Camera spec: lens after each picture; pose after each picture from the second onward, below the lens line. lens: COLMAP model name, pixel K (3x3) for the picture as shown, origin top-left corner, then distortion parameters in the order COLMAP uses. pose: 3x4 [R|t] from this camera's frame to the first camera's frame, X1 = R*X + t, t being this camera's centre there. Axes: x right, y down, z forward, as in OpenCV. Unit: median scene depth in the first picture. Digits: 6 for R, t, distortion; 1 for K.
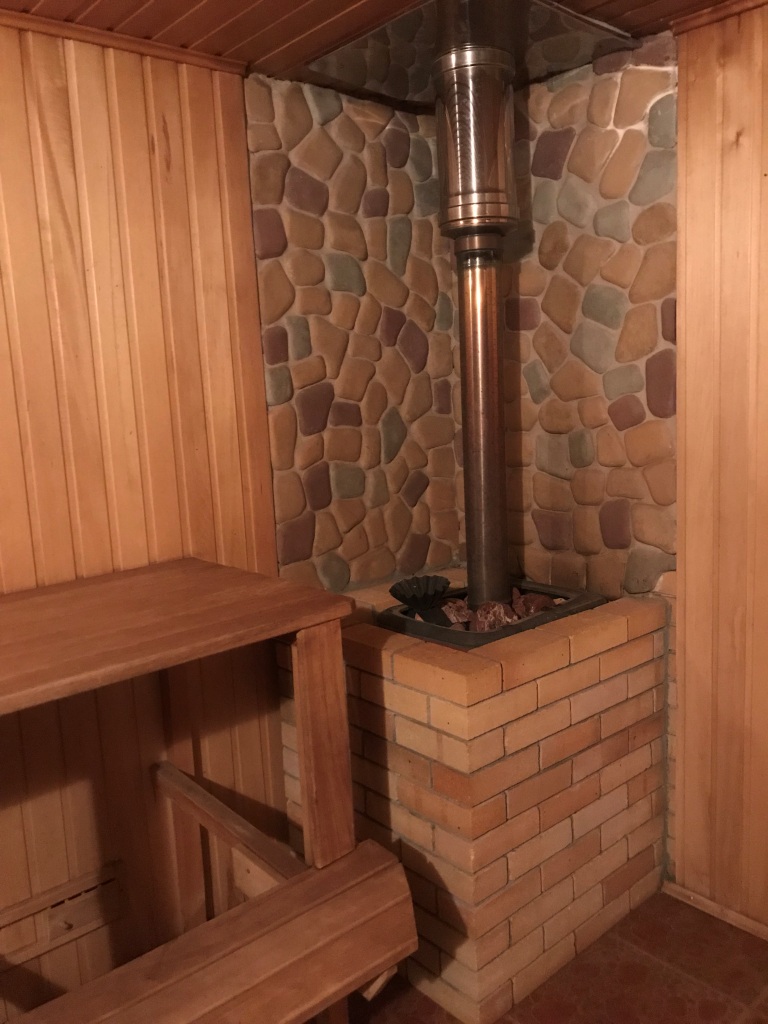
lens RADIAL K [[837.2, 0, 384.0], [0, 837.2, 512.0], [0, 0, 1]] dist [-0.008316, -0.009068]
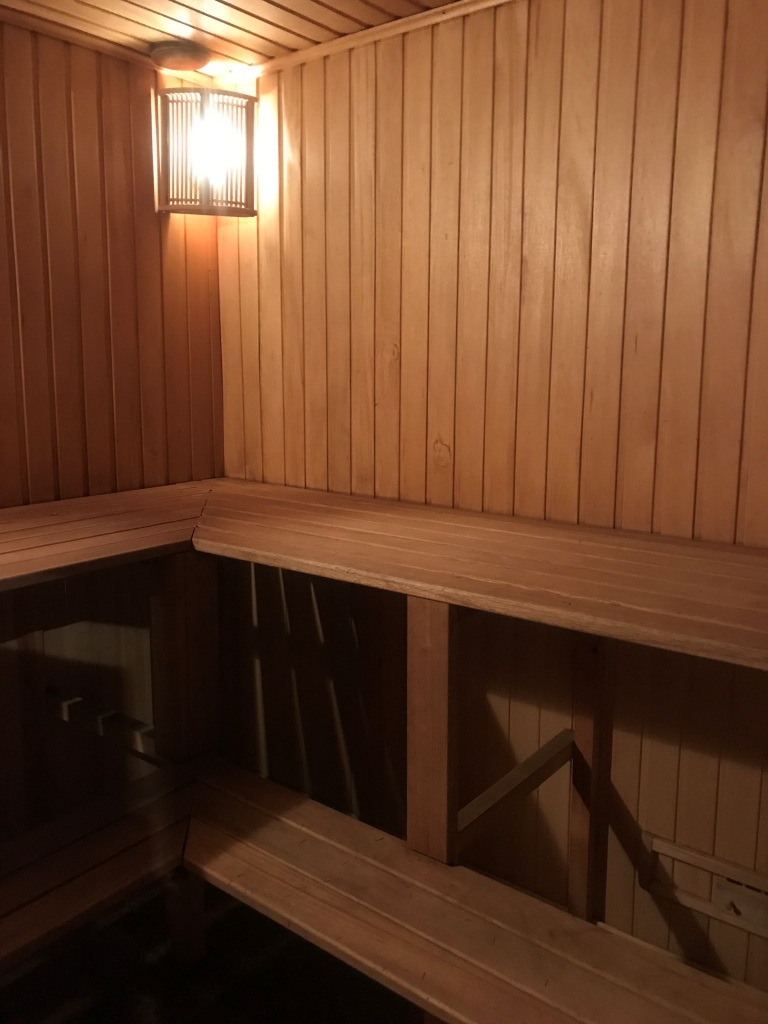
lens RADIAL K [[837.2, 0, 384.0], [0, 837.2, 512.0], [0, 0, 1]] dist [-0.008316, -0.009068]
pose [[0.185063, 0.217959, -0.958251, 0.461389], [-0.165783, 0.968043, 0.188170, -0.067490], [0.968642, 0.124039, 0.215283, 0.459075]]
